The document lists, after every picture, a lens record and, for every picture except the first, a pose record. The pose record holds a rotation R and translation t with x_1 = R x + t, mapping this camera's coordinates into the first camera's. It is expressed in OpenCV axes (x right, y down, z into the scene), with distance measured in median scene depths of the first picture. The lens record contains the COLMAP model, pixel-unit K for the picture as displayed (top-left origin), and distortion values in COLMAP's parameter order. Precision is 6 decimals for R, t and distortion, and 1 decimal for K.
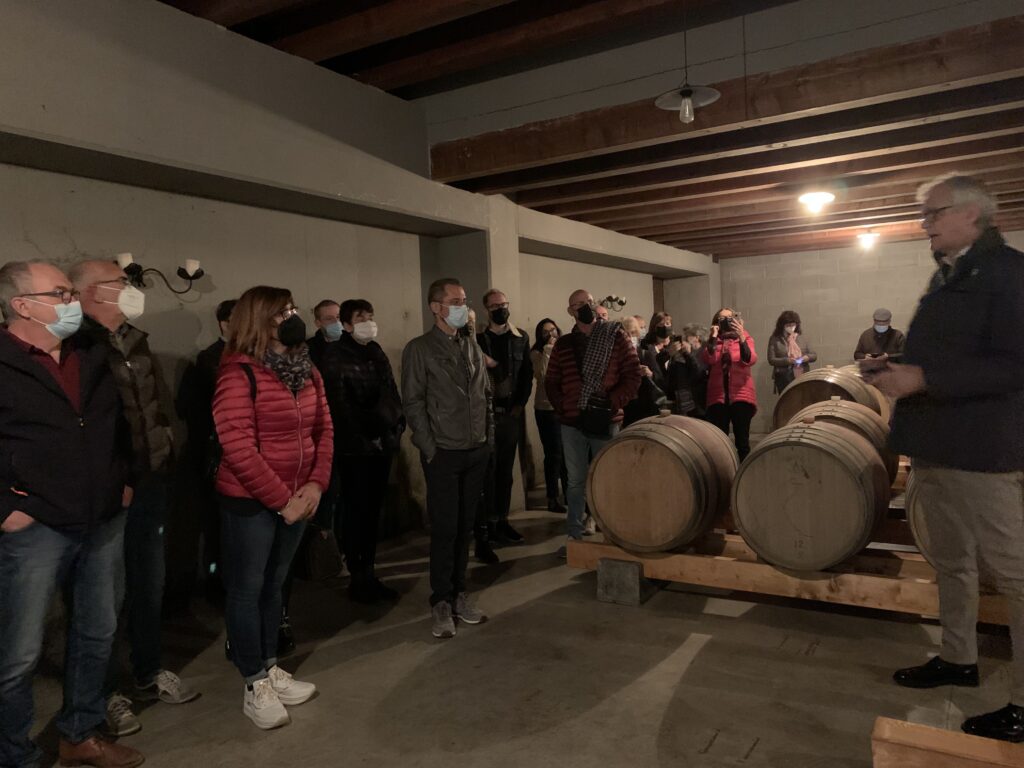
lens RADIAL K [[765.9, 0, 513.8], [0, 765.9, 382.4], [0, 0, 1]] dist [-0.003447, -0.007377]
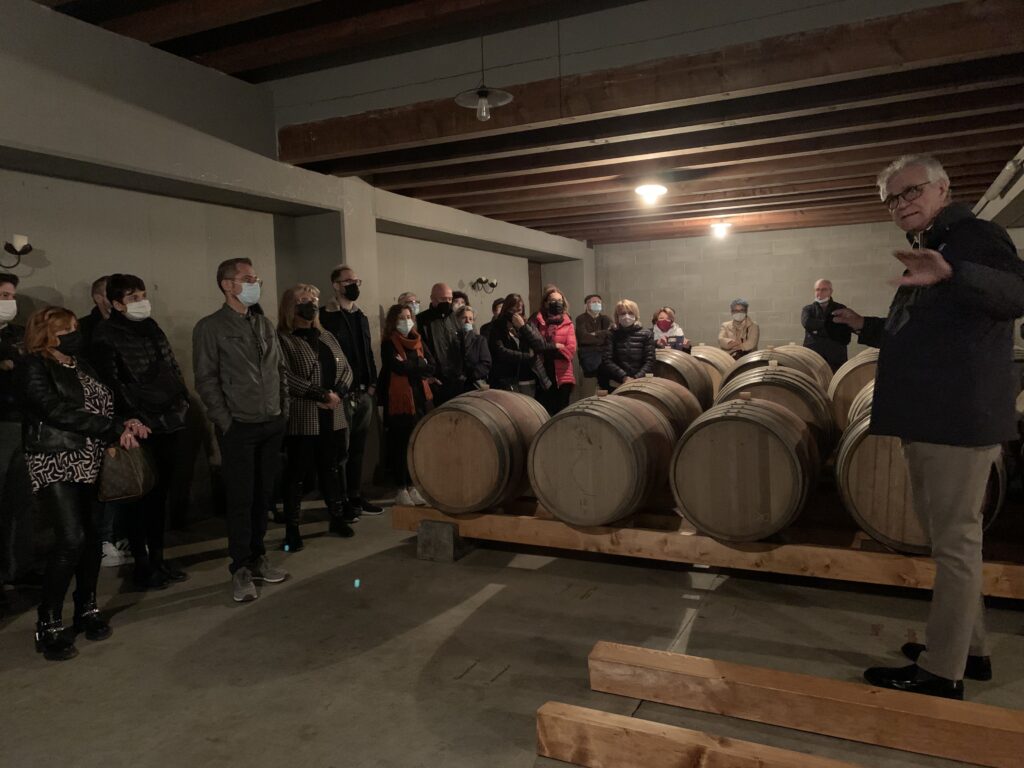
lens RADIAL K [[765.9, 0, 511.6], [0, 765.9, 385.7], [0, 0, 1]] dist [-0.003447, -0.007377]
pose [[0.994687, 0.004160, 0.102865, 0.128658], [-0.007218, 0.999542, 0.029374, 0.005877], [-0.102695, -0.029960, 0.994262, -0.087482]]
